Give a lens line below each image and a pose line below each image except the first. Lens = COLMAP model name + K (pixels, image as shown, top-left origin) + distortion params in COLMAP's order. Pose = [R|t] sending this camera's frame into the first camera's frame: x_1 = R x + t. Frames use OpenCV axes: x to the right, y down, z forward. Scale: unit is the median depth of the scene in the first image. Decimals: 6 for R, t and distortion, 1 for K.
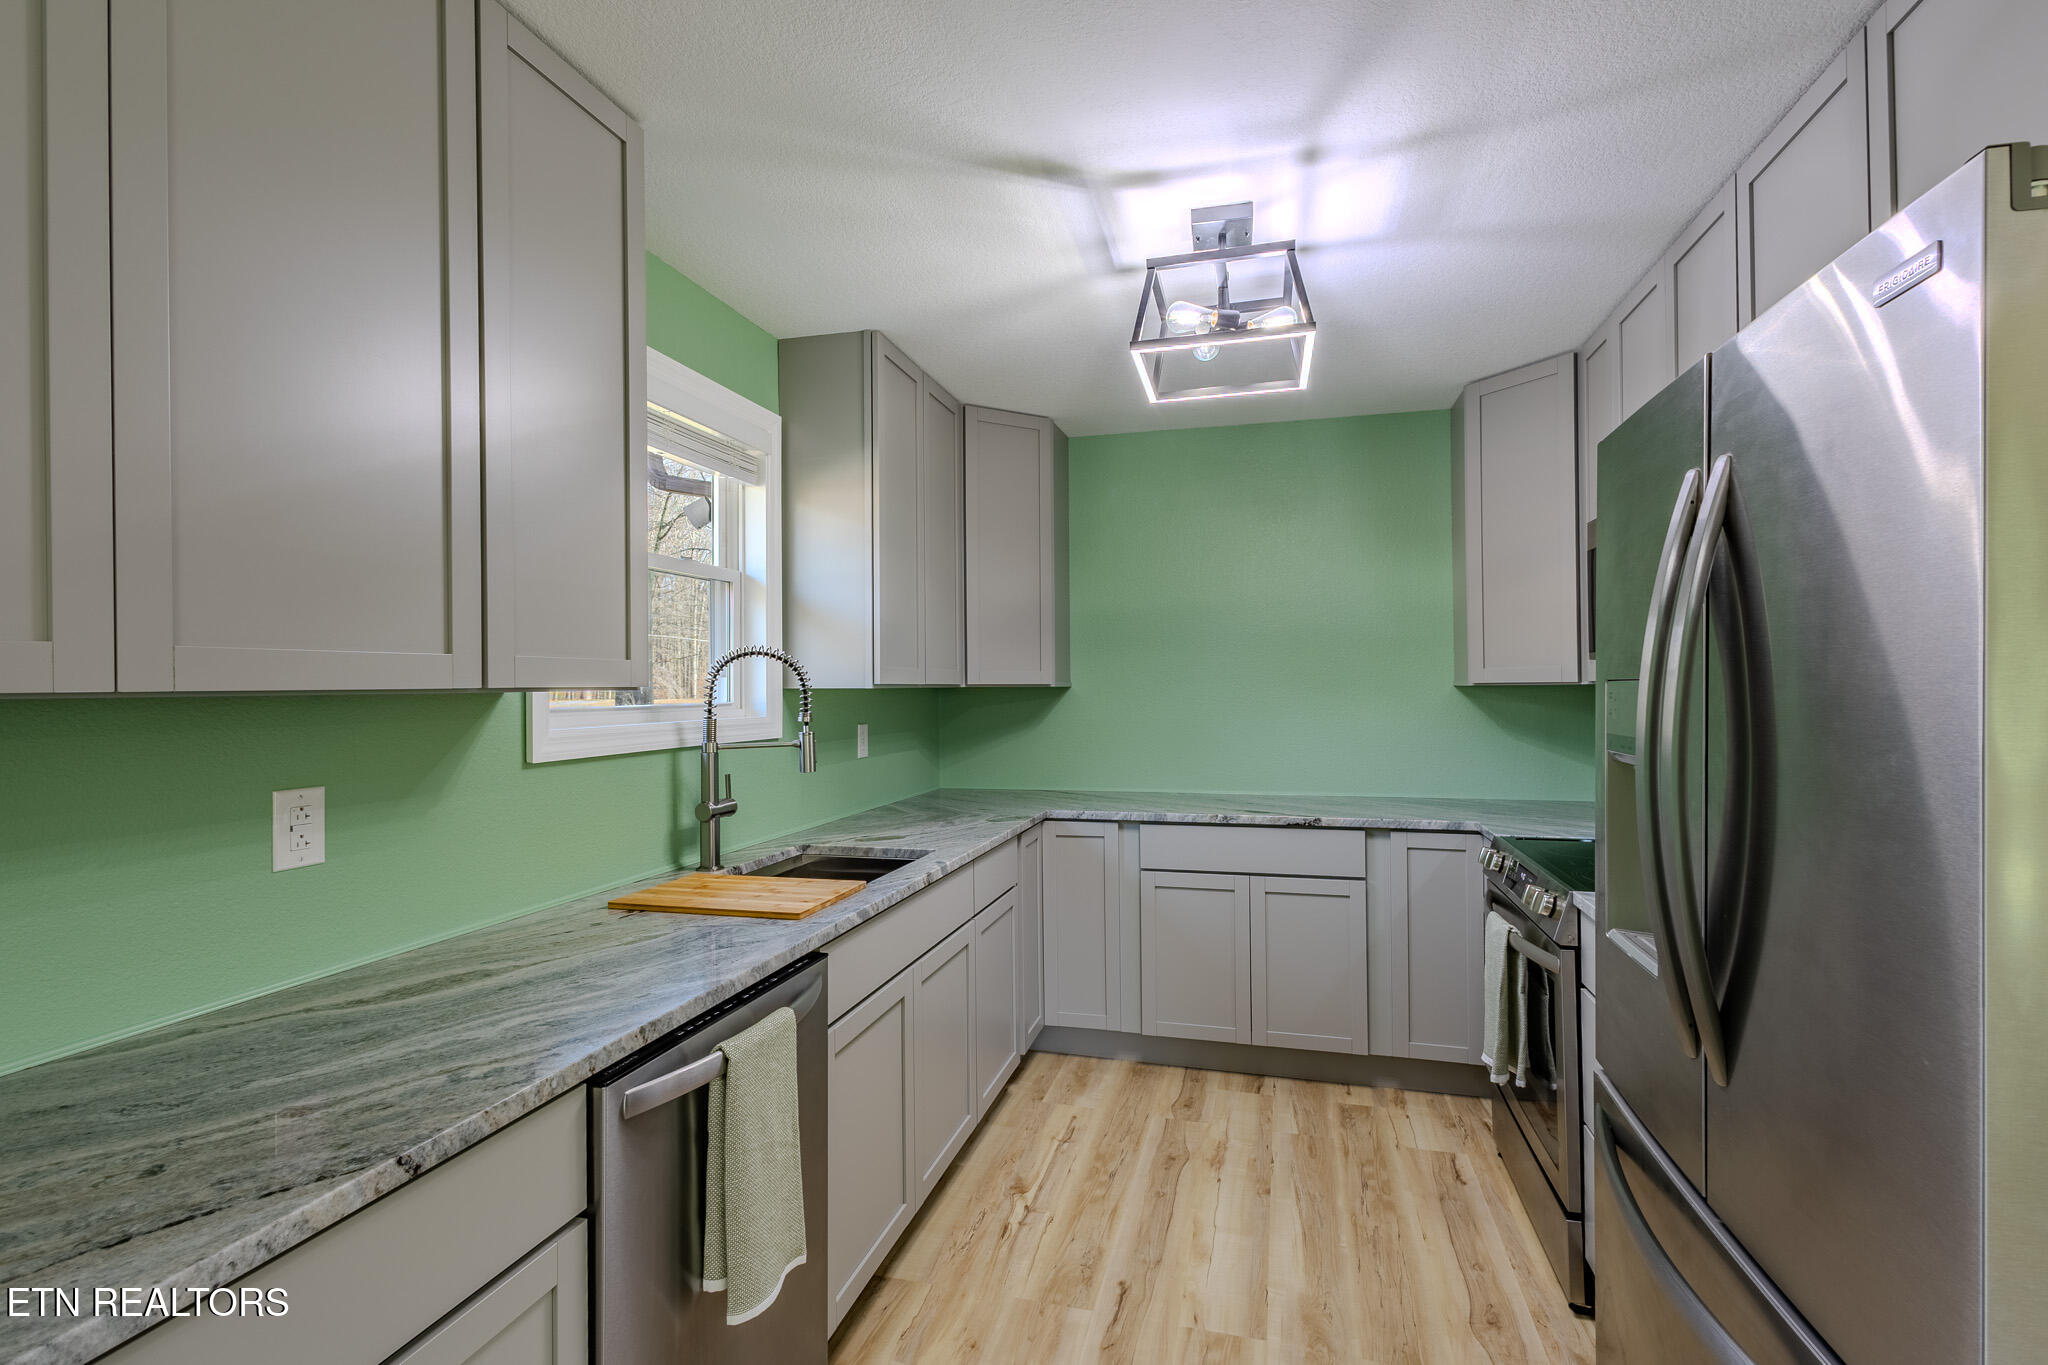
lens RADIAL K [[939.7, 0, 1029.5], [0, 939.7, 683.8], [0, 0, 1]] dist [0.013266, -0.003696]
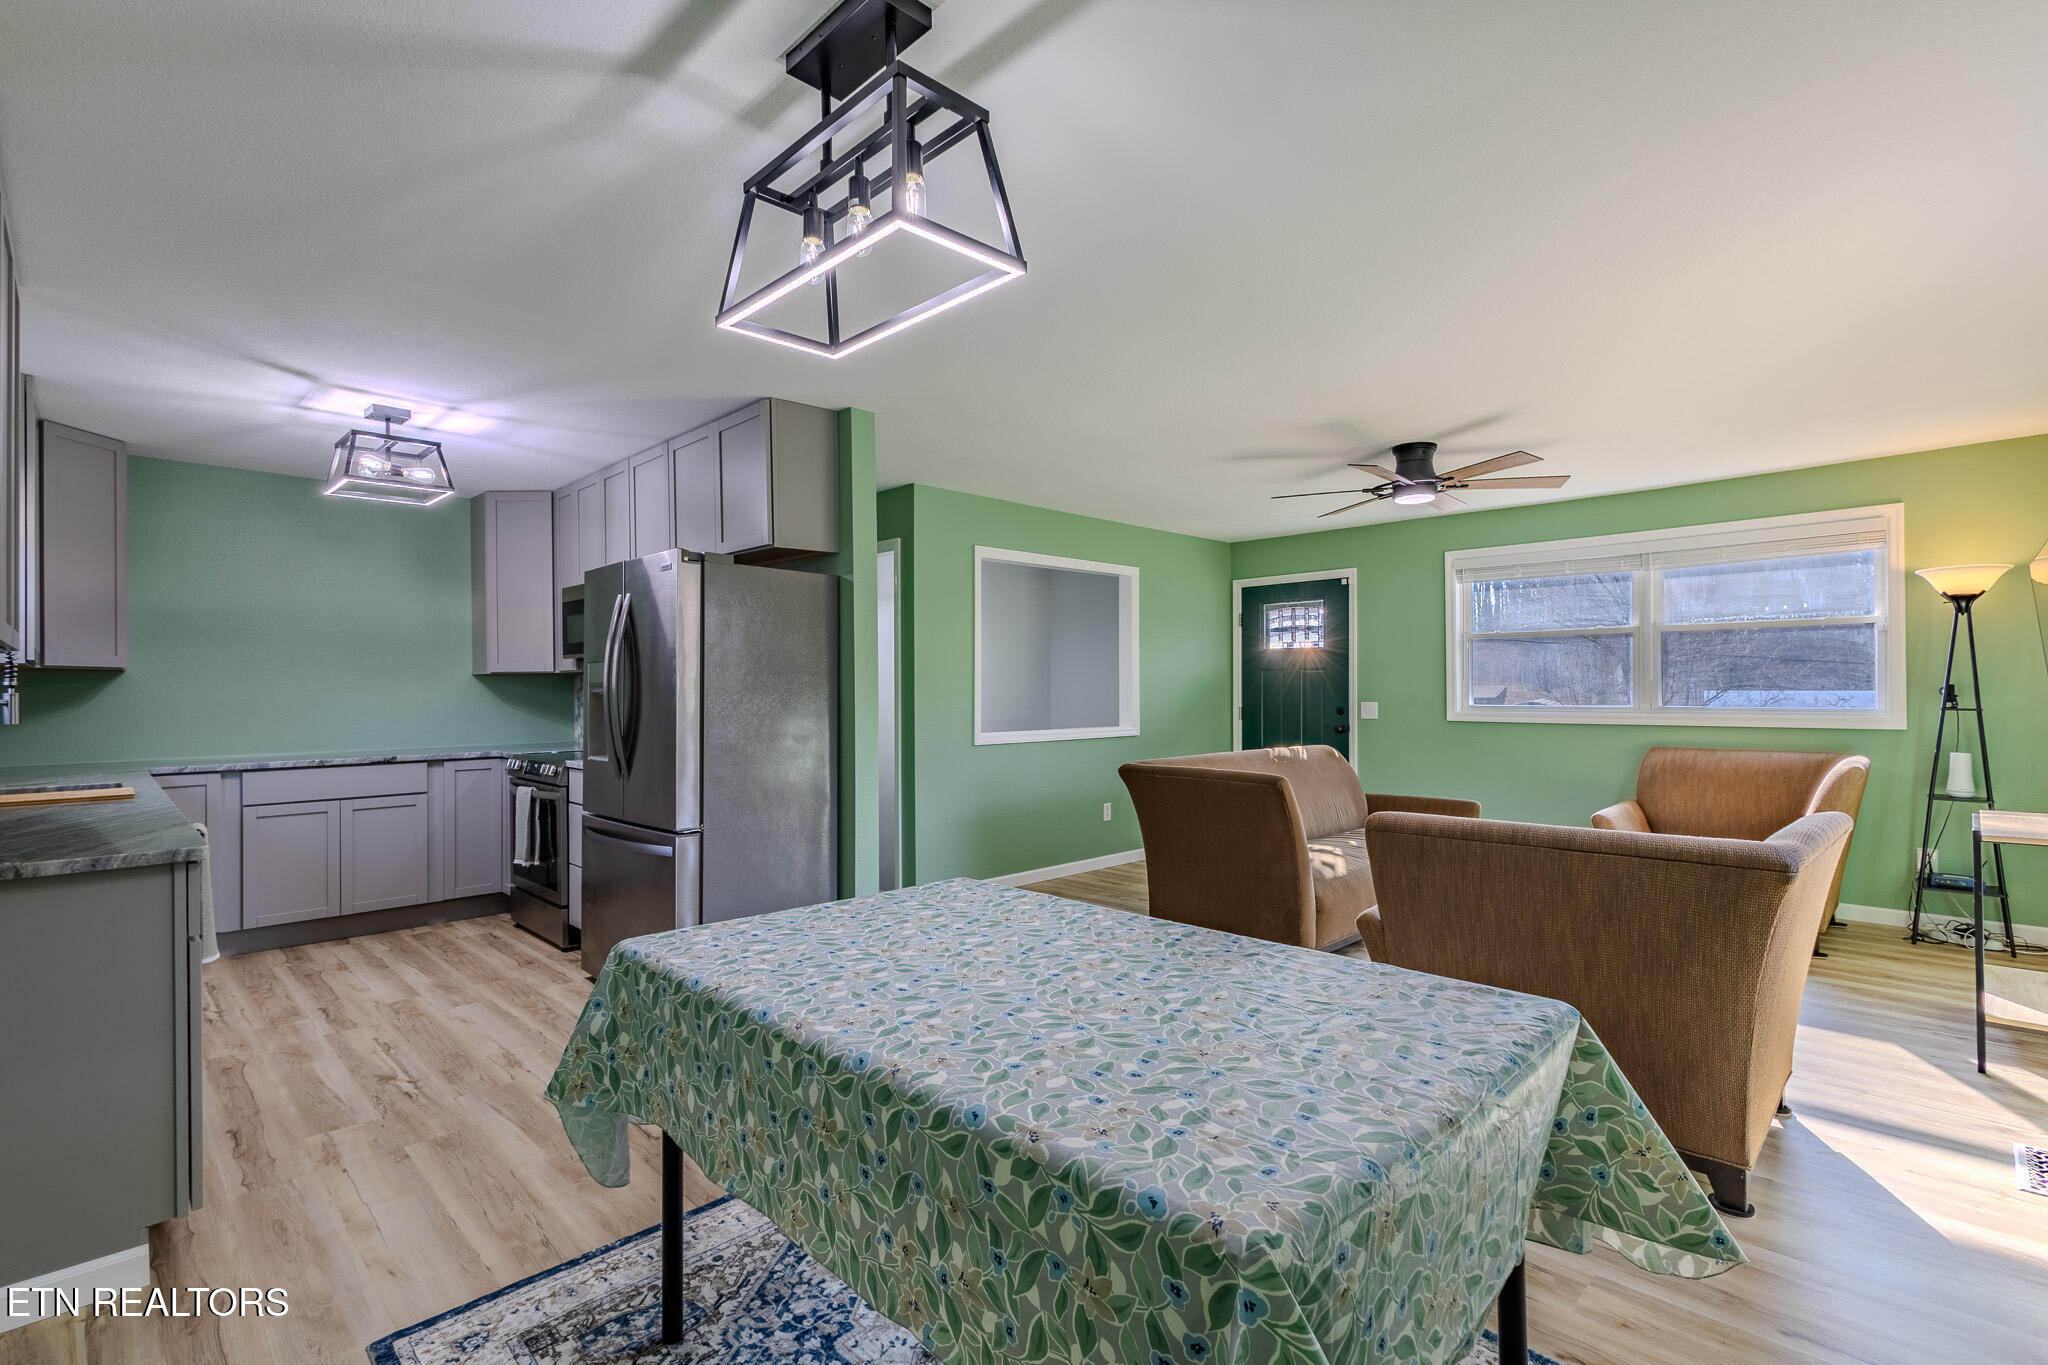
lens RADIAL K [[939.7, 0, 1021.6], [0, 939.7, 686.7], [0, 0, 1]] dist [0.013266, -0.003696]
pose [[0.500594, 0.008092, 0.865645, -0.753192], [0.001337, 0.999948, -0.010120, 0.064279], [-0.865681, 0.006224, 0.500557, -0.969094]]
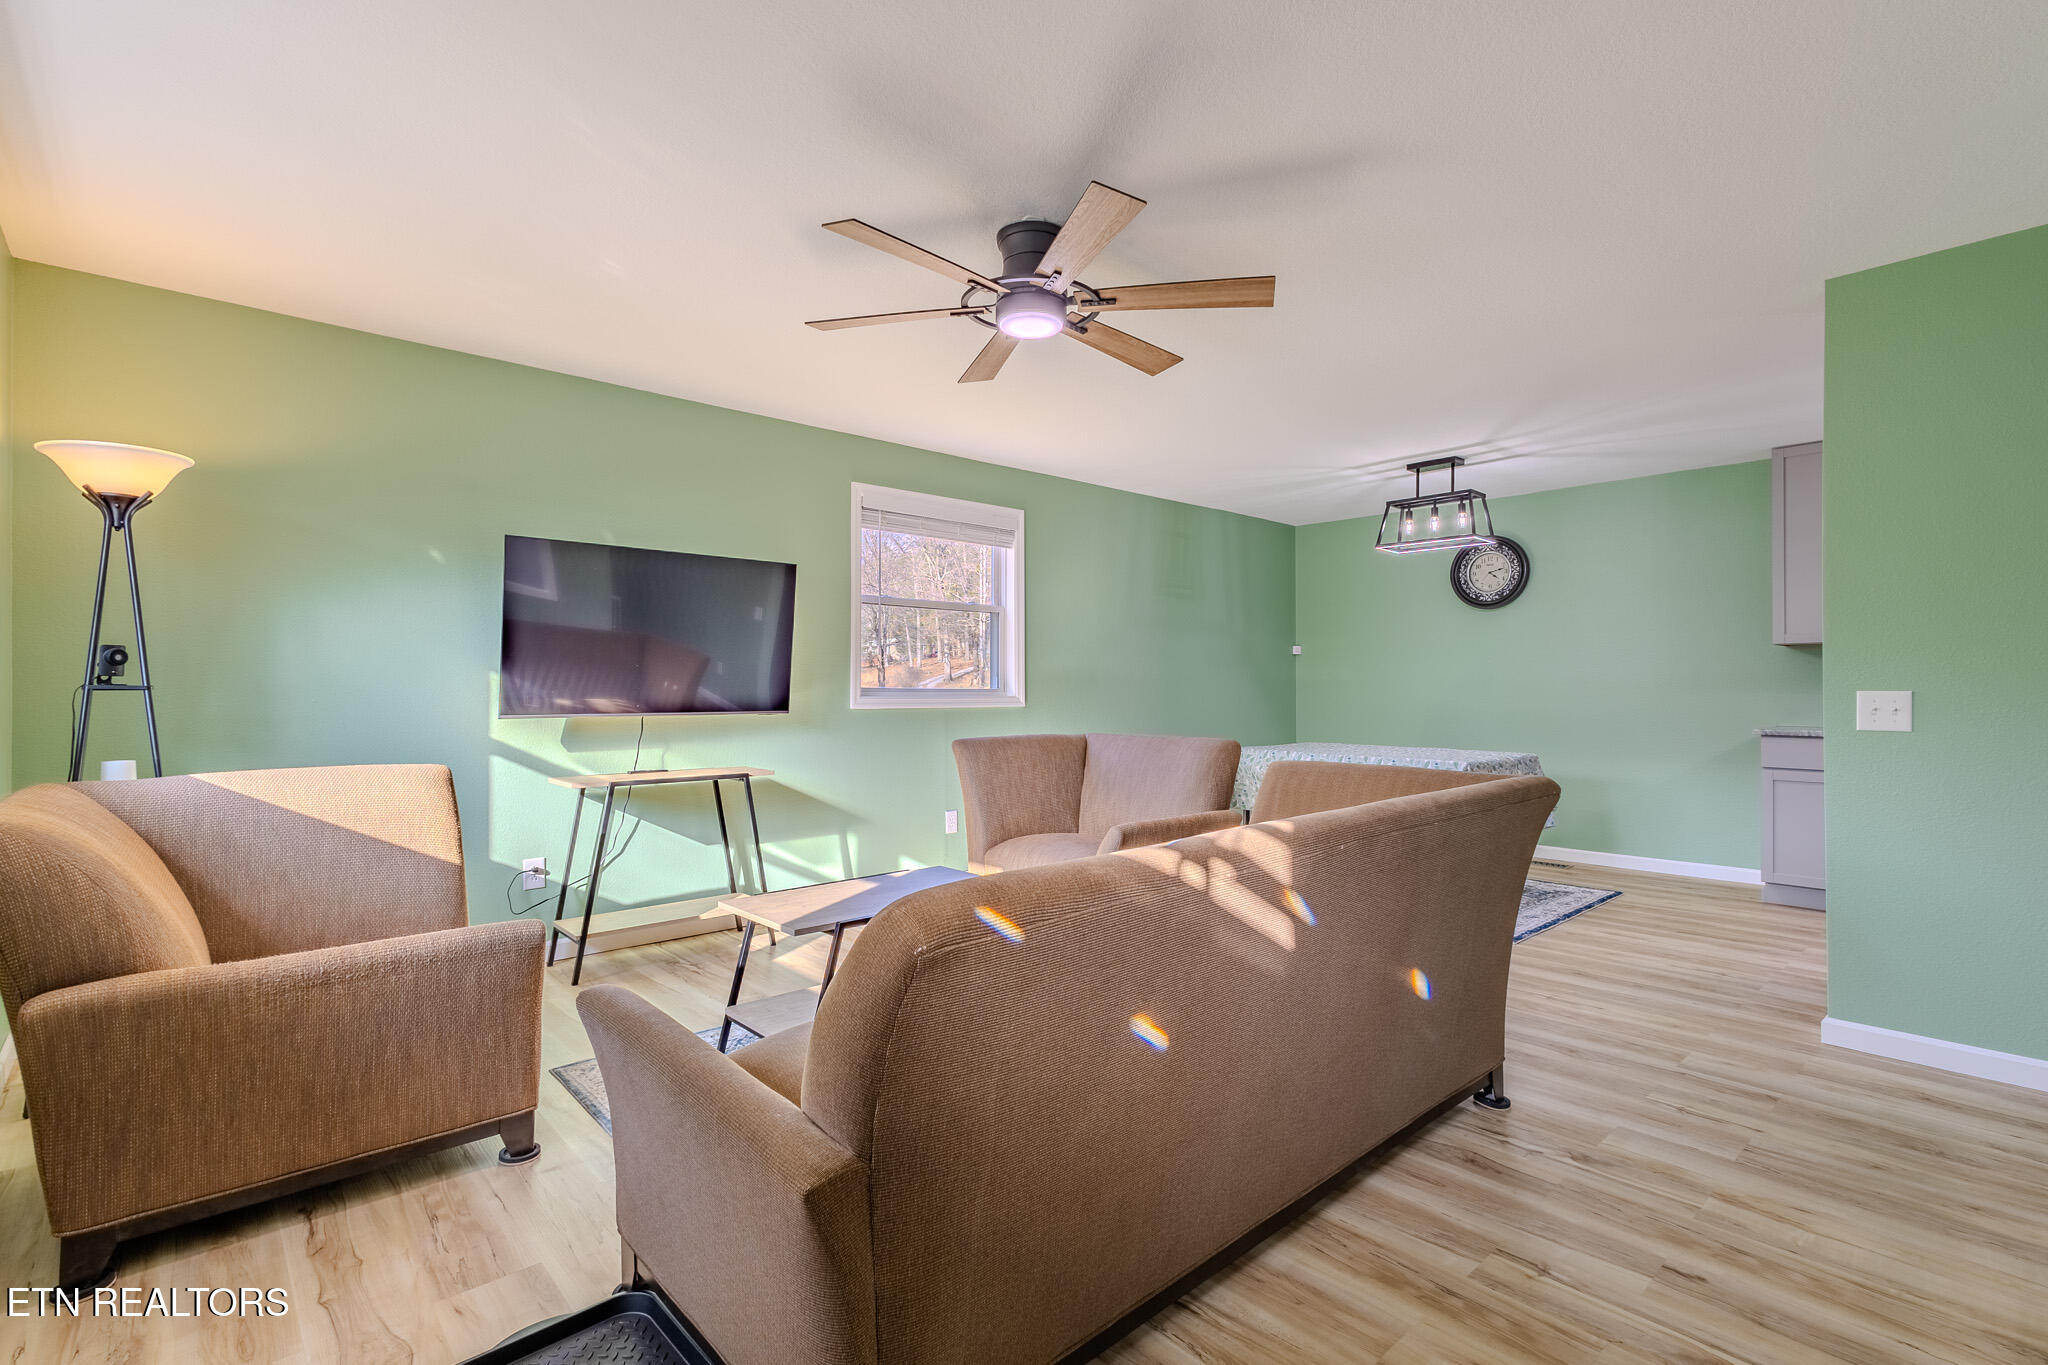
lens RADIAL K [[939.7, 0, 1029.2], [0, 939.7, 687.5], [0, 0, 1]] dist [0.013266, -0.003696]
pose [[-0.540566, 0.006340, -0.841278, 2.463458], [0.004640, 0.999979, 0.004554, 0.095681], [0.841289, -0.001442, -0.540584, -0.042434]]
